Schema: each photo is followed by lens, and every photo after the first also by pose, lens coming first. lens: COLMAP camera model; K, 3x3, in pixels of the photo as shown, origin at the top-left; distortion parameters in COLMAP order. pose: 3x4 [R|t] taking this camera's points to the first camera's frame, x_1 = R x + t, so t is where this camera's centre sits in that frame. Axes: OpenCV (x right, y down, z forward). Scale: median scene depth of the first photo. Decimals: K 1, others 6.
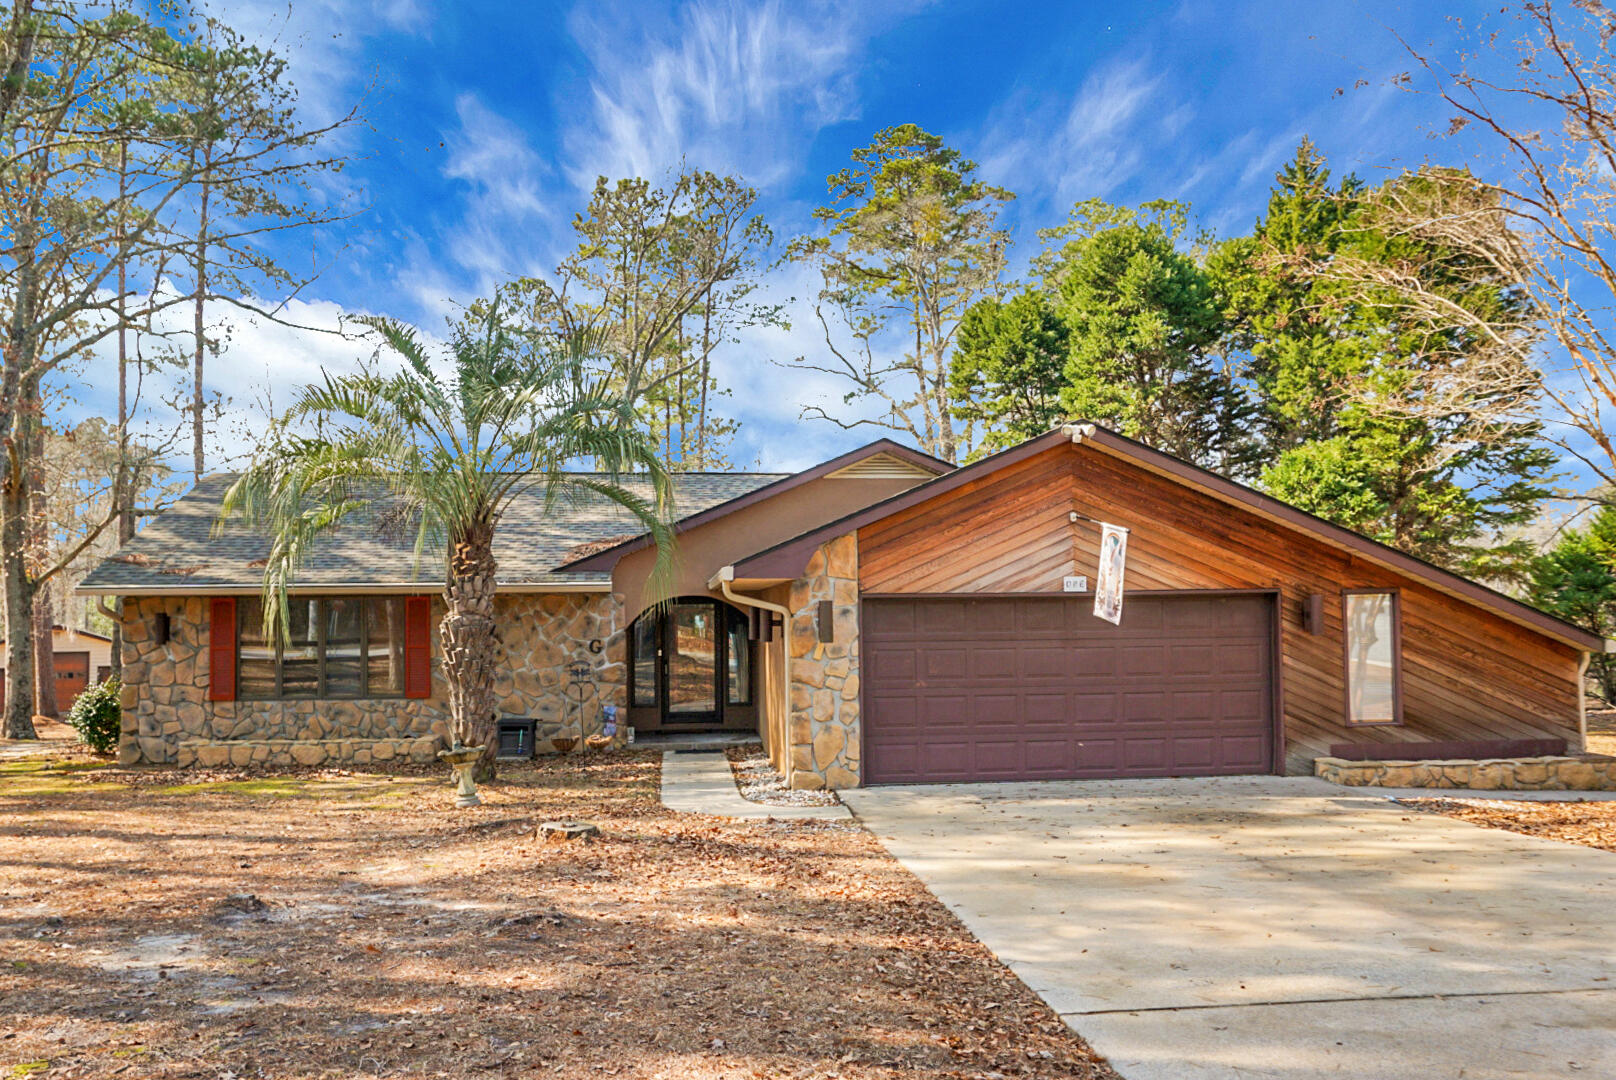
lens RADIAL K [[1381.7, 0, 808.0], [0, 1381.7, 540.0], [0, 0, 1]] dist [0.008730, 0.010105]
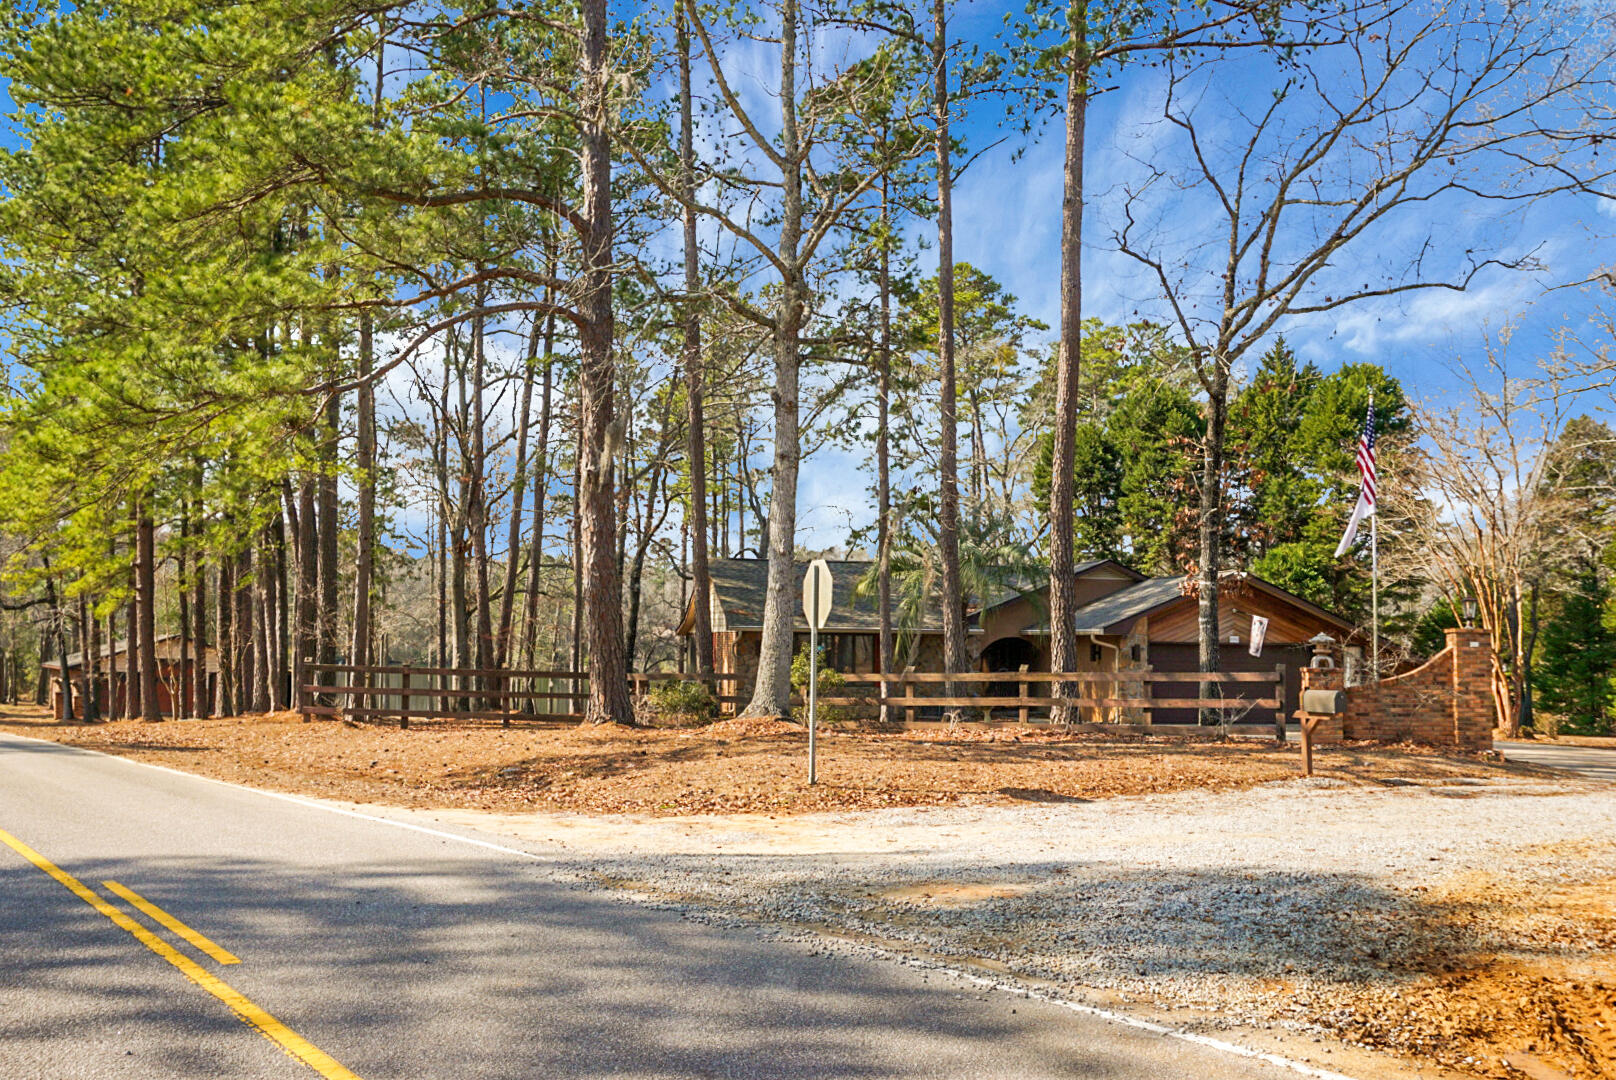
lens RADIAL K [[1568.6, 0, 856.7], [0, 1568.6, 507.6], [0, 0, 1]] dist [0.008170, 0.009289]
pose [[0.989655, 0.035865, 0.138911, -0.369930], [-0.031058, 0.998847, -0.036620, -0.033246], [-0.140064, 0.031927, 0.989628, -0.698912]]
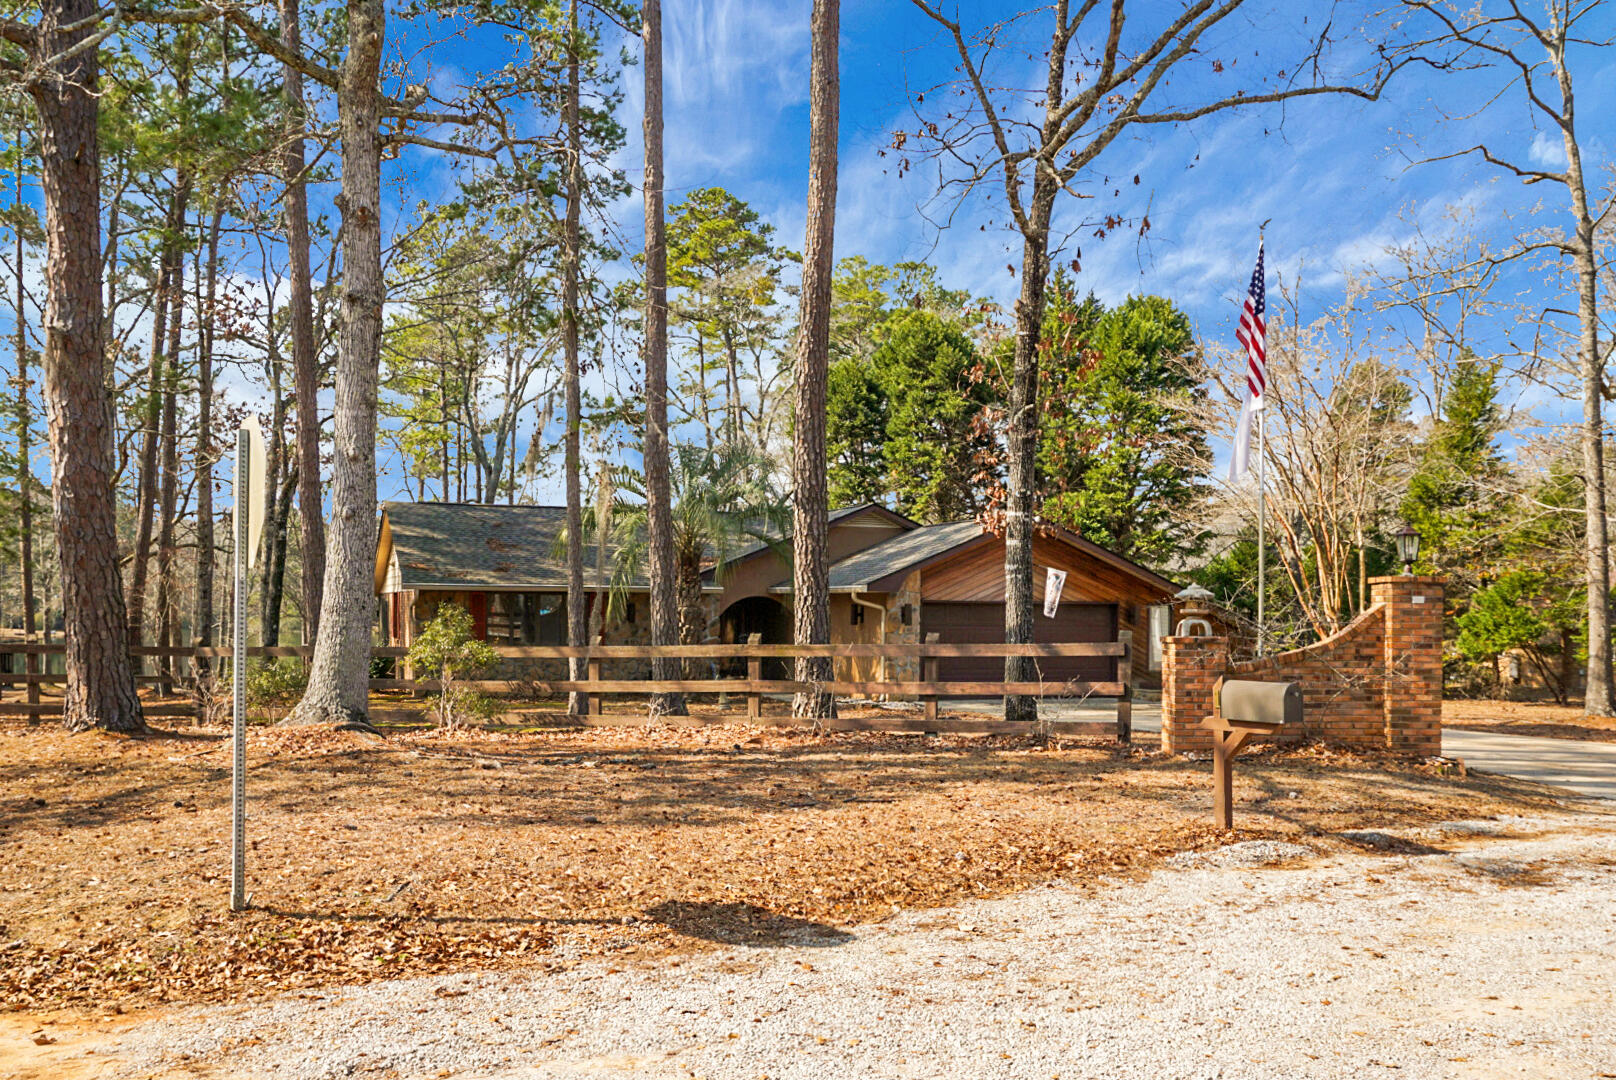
lens RADIAL K [[1449.9, 0, 808.0], [0, 1449.9, 540.0], [0, 0, 1]] dist [-0.006383, 0.004356]
pose [[0.966636, 0.030373, 0.254346, -0.270157], [-0.031615, 0.999500, 0.000799, -0.016777], [-0.254194, -0.008813, 0.967113, -0.368841]]
